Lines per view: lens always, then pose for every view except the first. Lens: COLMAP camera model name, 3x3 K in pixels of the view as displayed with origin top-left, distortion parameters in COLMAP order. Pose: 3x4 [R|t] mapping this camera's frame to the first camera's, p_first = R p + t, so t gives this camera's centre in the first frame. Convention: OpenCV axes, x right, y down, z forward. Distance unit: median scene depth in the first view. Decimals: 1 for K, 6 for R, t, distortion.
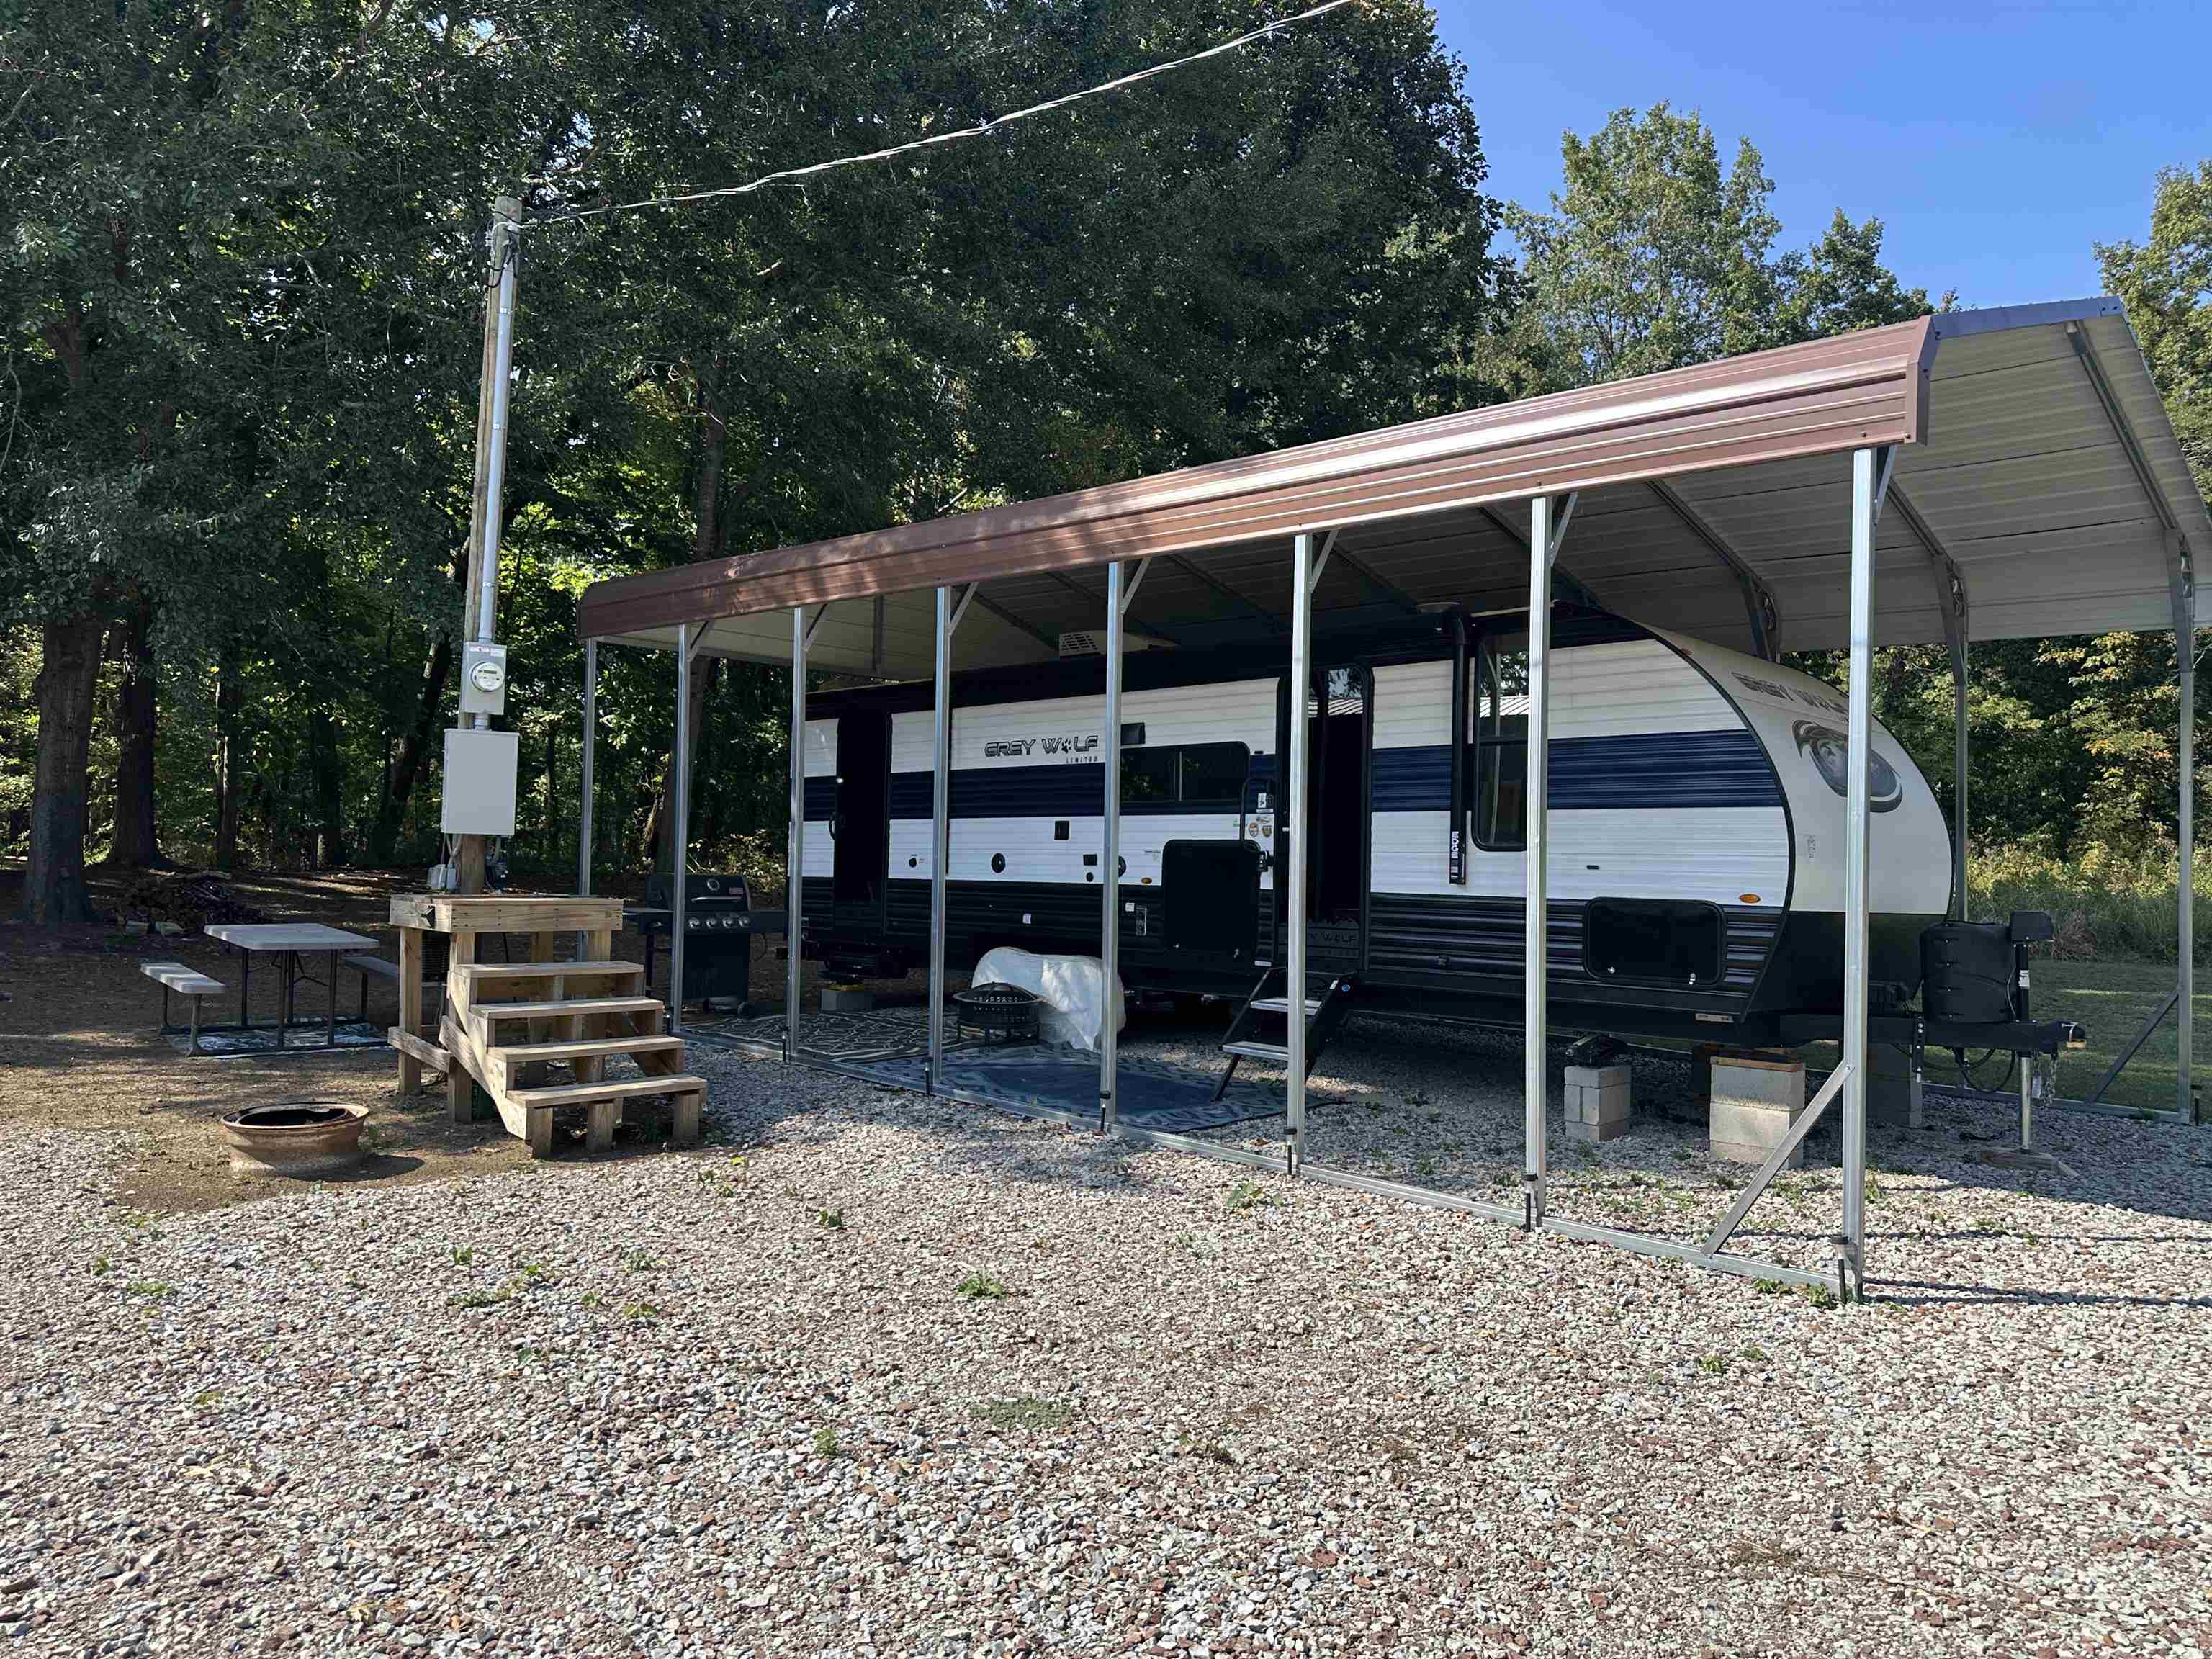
lens RADIAL K [[1593.1, 0, 1178.1], [0, 1593.1, 835.9], [0, 0, 1]] dist [0.161353, -0.280181]
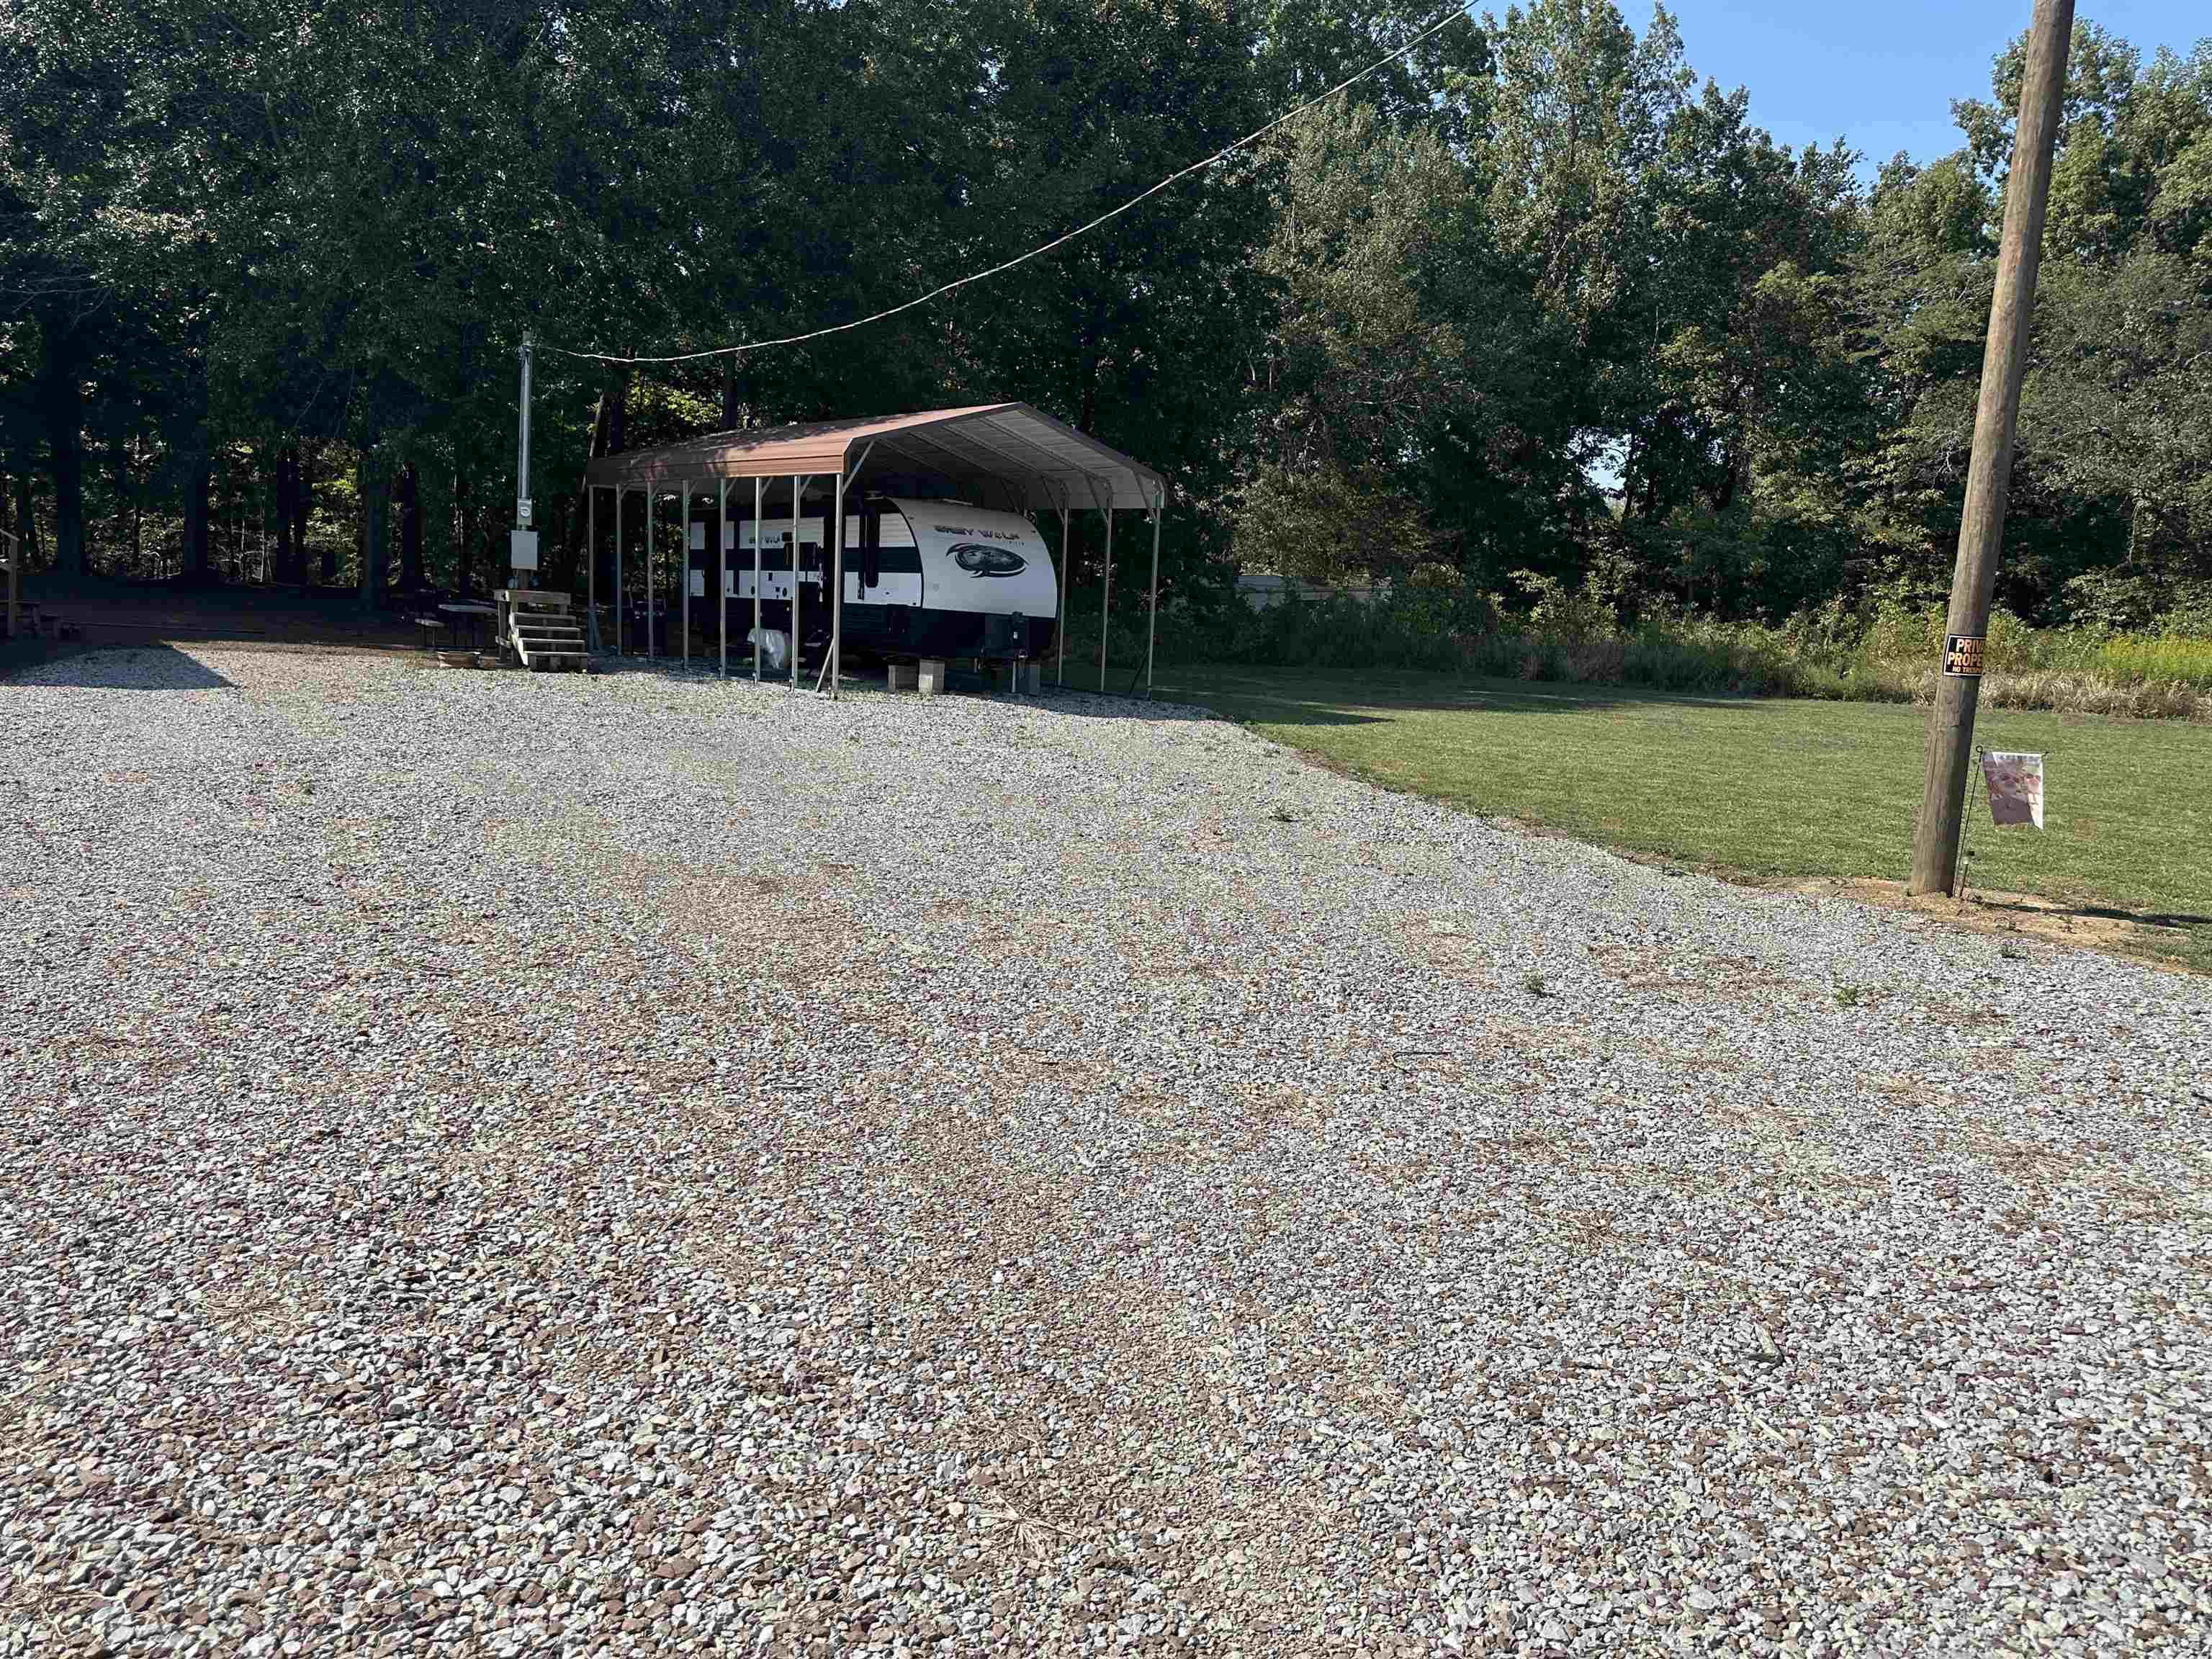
lens RADIAL K [[1467.1, 0, 1106.0], [0, 1467.1, 829.5], [0, 0, 1]] dist [0.100240, -0.126258]
pose [[0.991308, 0.047497, -0.122686, 0.816869], [-0.027710, 0.987015, 0.158222, 0.007113], [0.128608, -0.153447, 0.979752, -1.316500]]
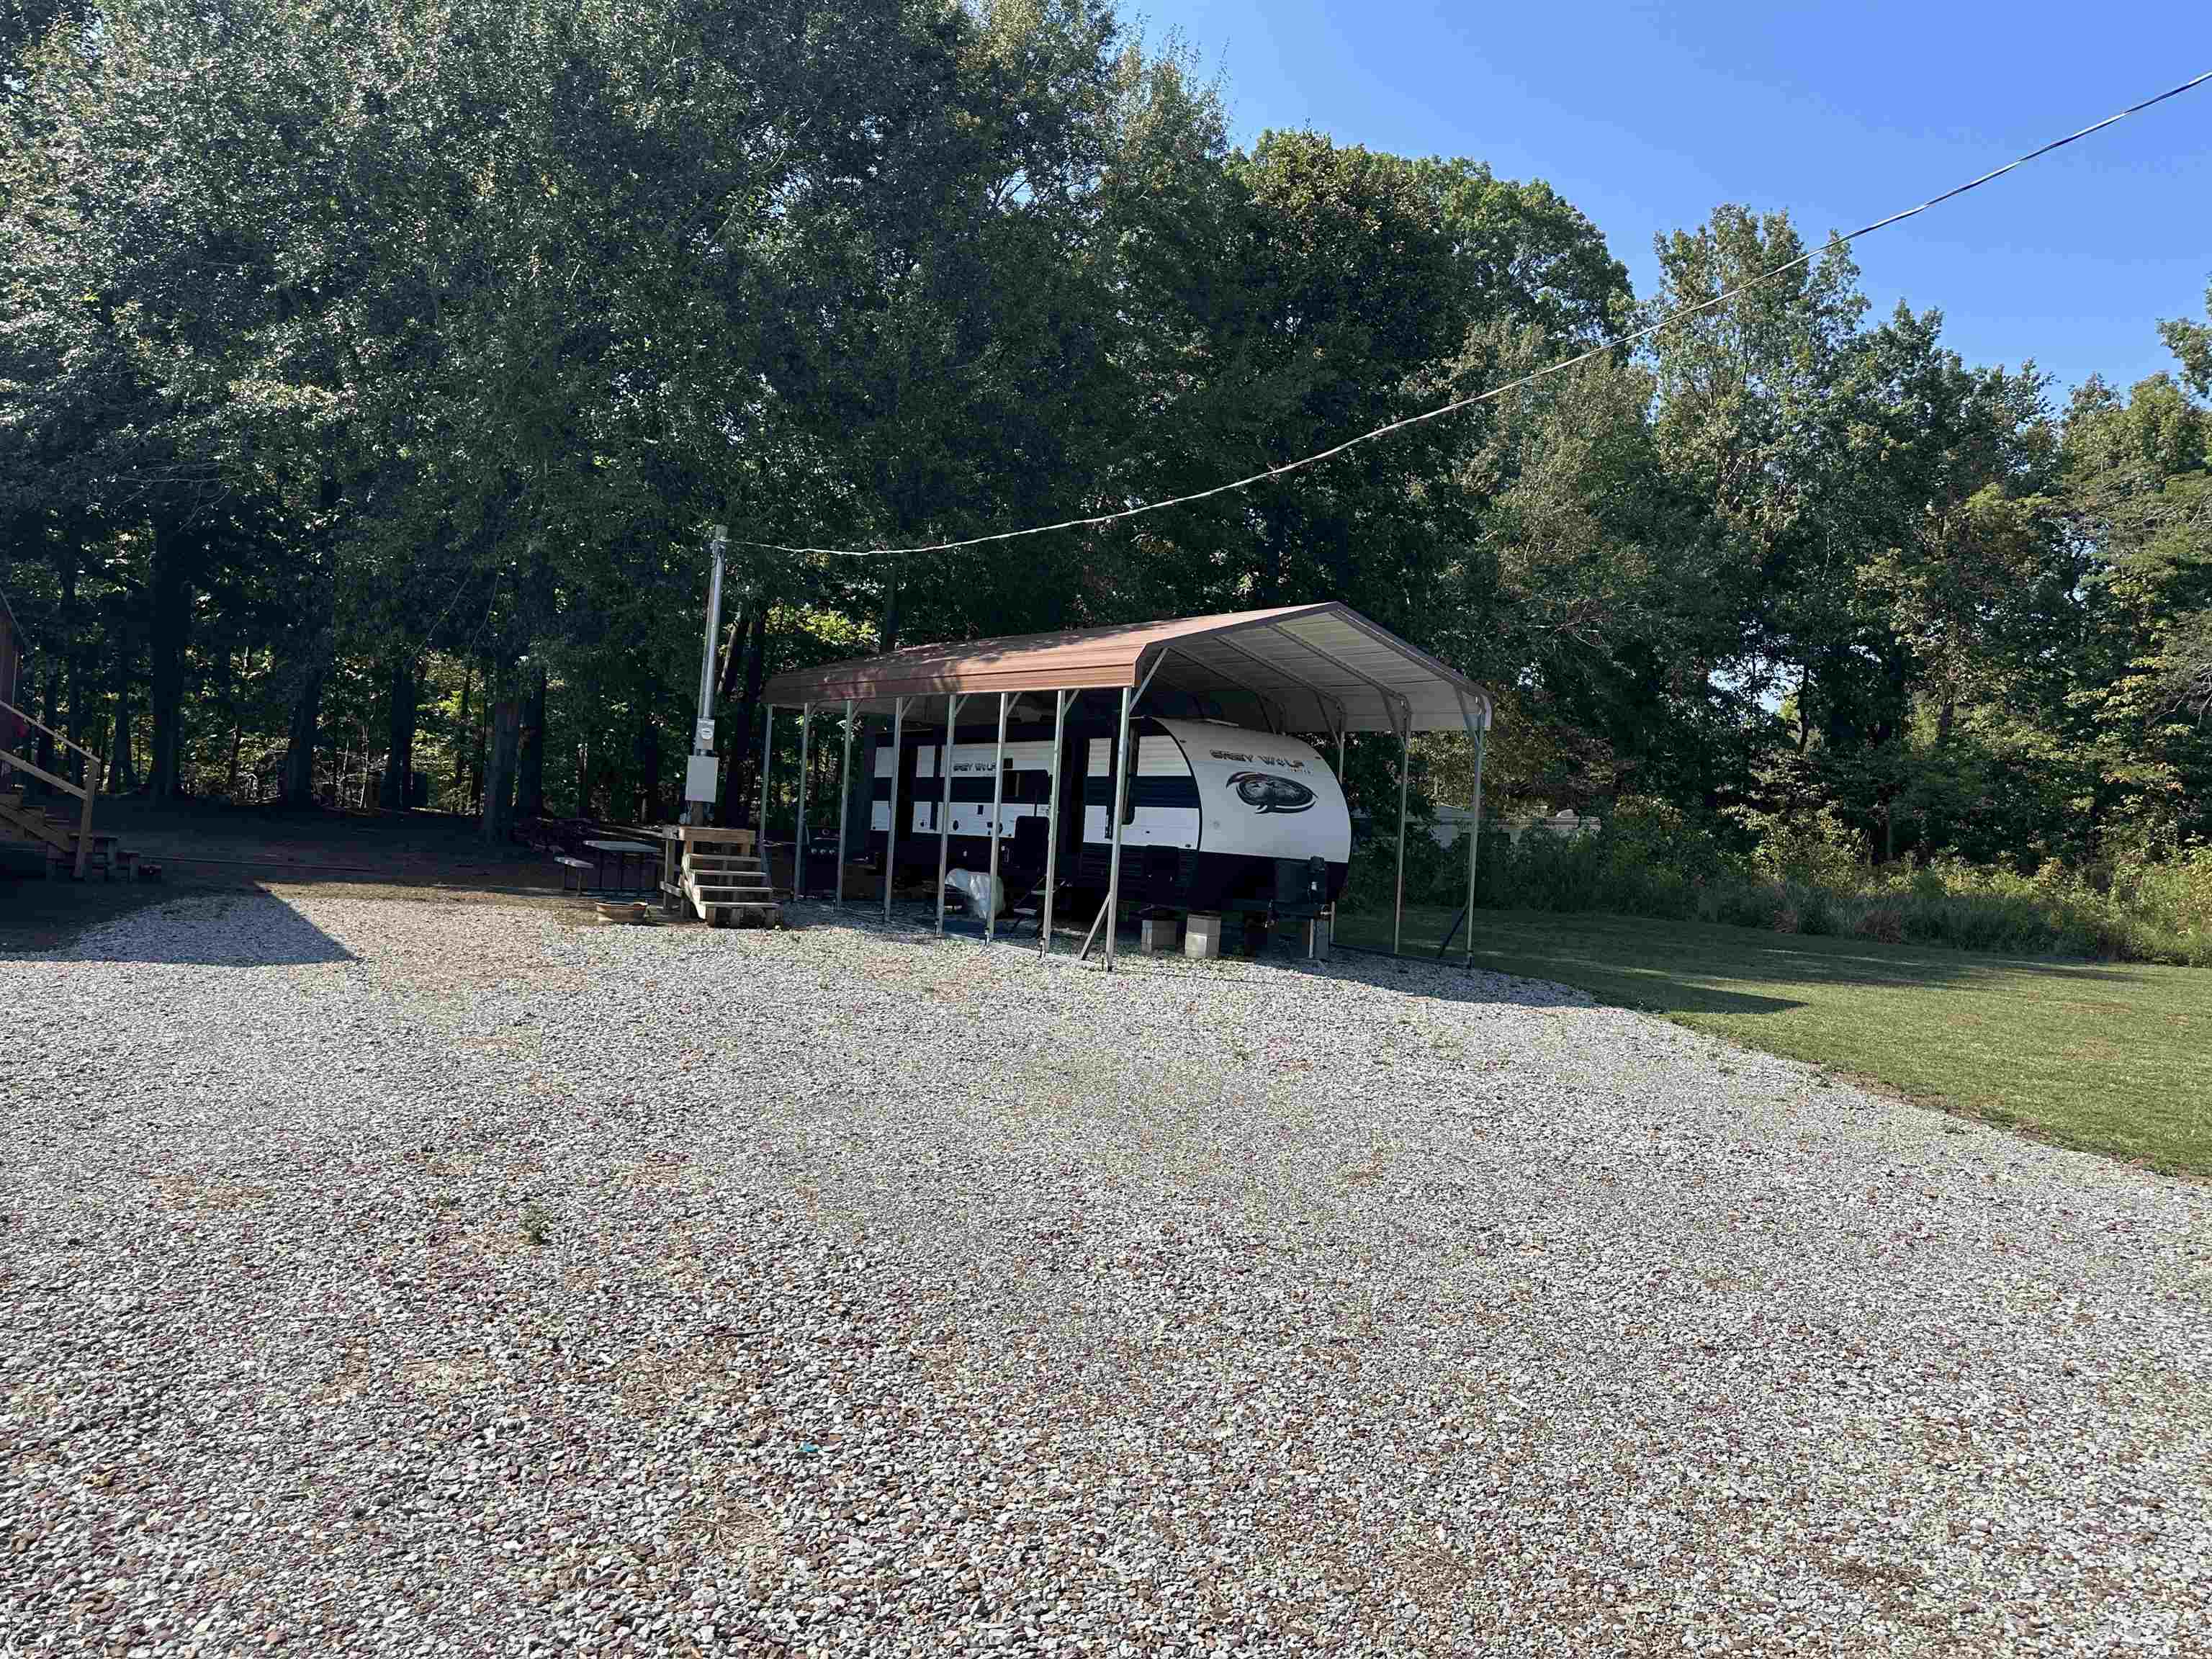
lens RADIAL K [[1593.1, 0, 1178.1], [0, 1593.1, 835.9], [0, 0, 1]] dist [0.161353, -0.280181]
pose [[0.984941, 0.039181, -0.168394, 0.561597], [-0.038120, 0.999228, 0.009530, 0.000998], [0.168637, -0.002967, 0.985674, -1.026190]]
